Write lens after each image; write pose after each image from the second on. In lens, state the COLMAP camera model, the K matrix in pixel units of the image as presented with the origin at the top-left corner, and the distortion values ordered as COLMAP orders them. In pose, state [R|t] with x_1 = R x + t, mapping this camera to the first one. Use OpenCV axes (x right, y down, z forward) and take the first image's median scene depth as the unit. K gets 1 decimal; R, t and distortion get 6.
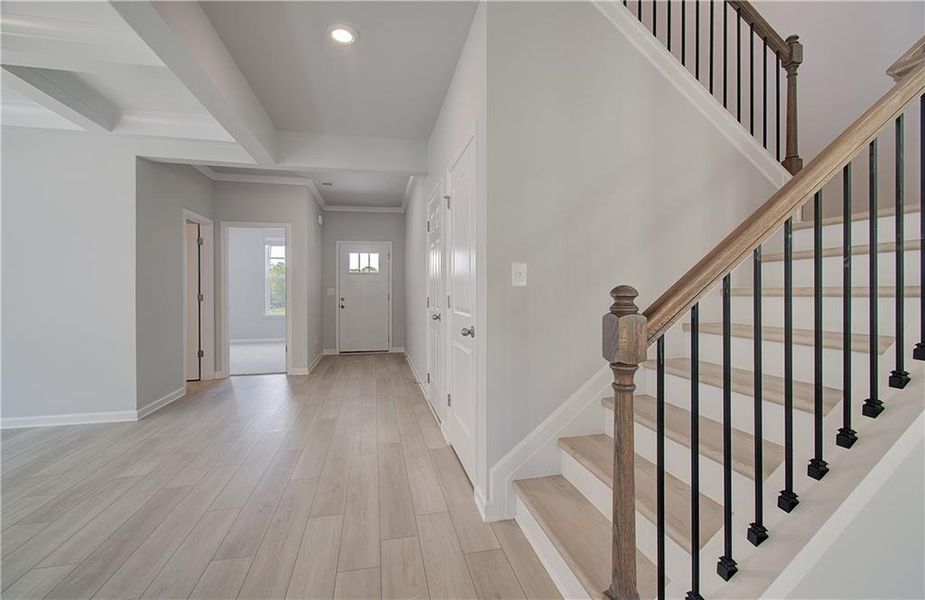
lens RADIAL K [[405.4, 0, 462.3], [0, 405.4, 290.8], [0, 0, 1]] dist [-0.003285, -0.000072]
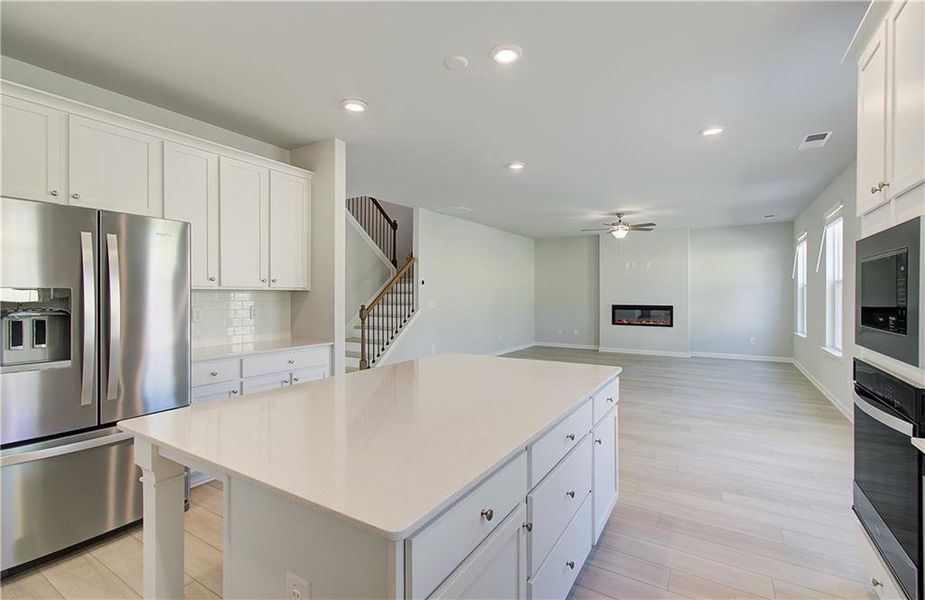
lens RADIAL K [[418.2, 0, 473.8], [0, 418.2, 295.4], [0, 0, 1]] dist [-0.000566, 0.000112]
pose [[0.681469, -0.000274, 0.731847, -0.514623], [-0.002649, 0.999992, 0.002841, -0.030218], [-0.731842, -0.003874, 0.681463, -0.749943]]
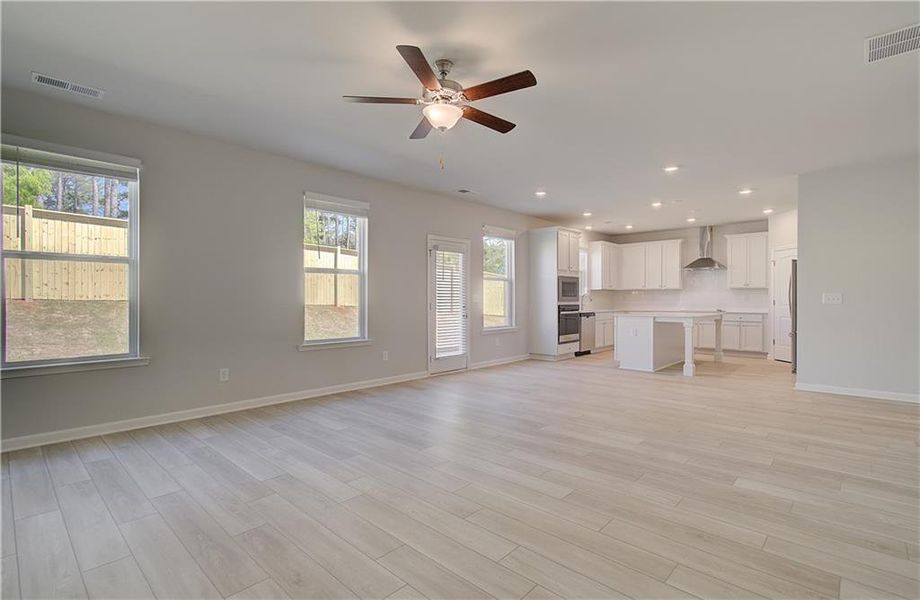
lens RADIAL K [[434.8, 0, 462.9], [0, 434.8, 299.9], [0, 0, 1]] dist [-0.002735, 0.000262]
pose [[-0.821122, 0.004655, -0.570734, 1.068679], [0.003601, 0.999989, 0.002975, -0.000279], [0.570741, 0.000387, -0.821130, 0.274816]]
